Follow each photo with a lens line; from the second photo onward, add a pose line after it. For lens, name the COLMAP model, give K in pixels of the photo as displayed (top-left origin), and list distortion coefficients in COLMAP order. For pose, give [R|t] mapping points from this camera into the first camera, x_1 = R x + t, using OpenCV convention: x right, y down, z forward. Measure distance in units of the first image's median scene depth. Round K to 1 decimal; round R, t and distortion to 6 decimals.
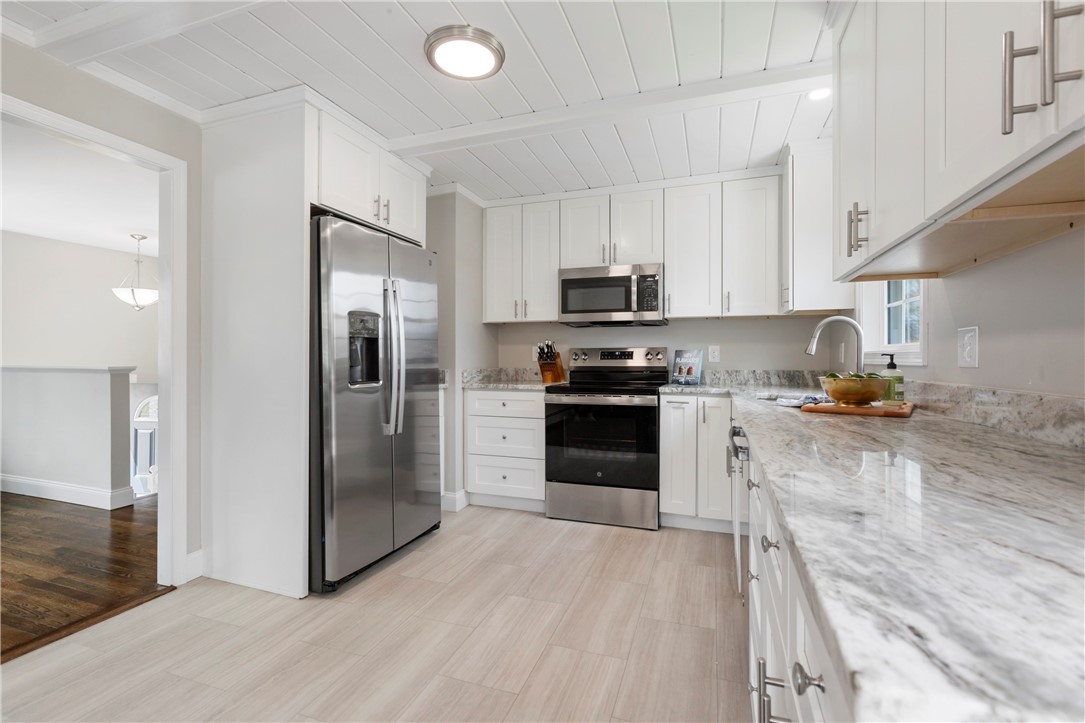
lens RADIAL K [[487.8, 0, 538.8], [0, 487.8, 357.6], [0, 0, 1]] dist [0.005139, -0.000478]
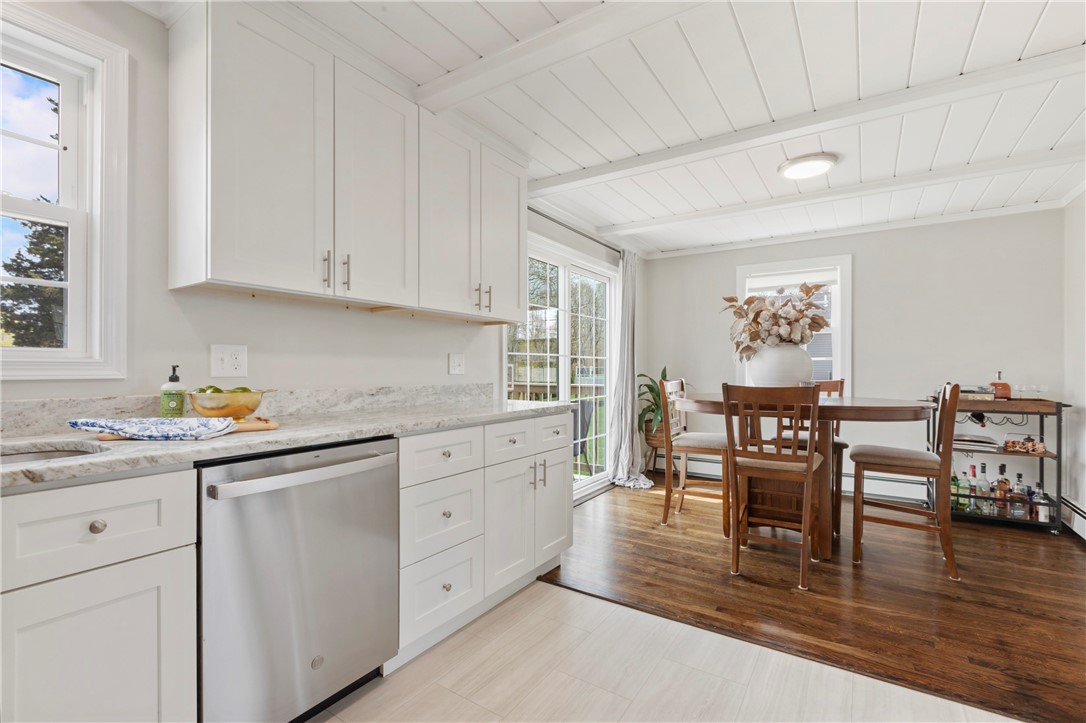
lens RADIAL K [[488.3, 0, 544.5], [0, 488.3, 369.5], [0, 0, 1]] dist [0.005139, -0.000478]
pose [[-0.973570, -0.001711, 0.228384, -0.087892], [-0.001821, 0.999998, -0.000272, -0.000303], [-0.228383, -0.000681, -0.973571, 1.029301]]
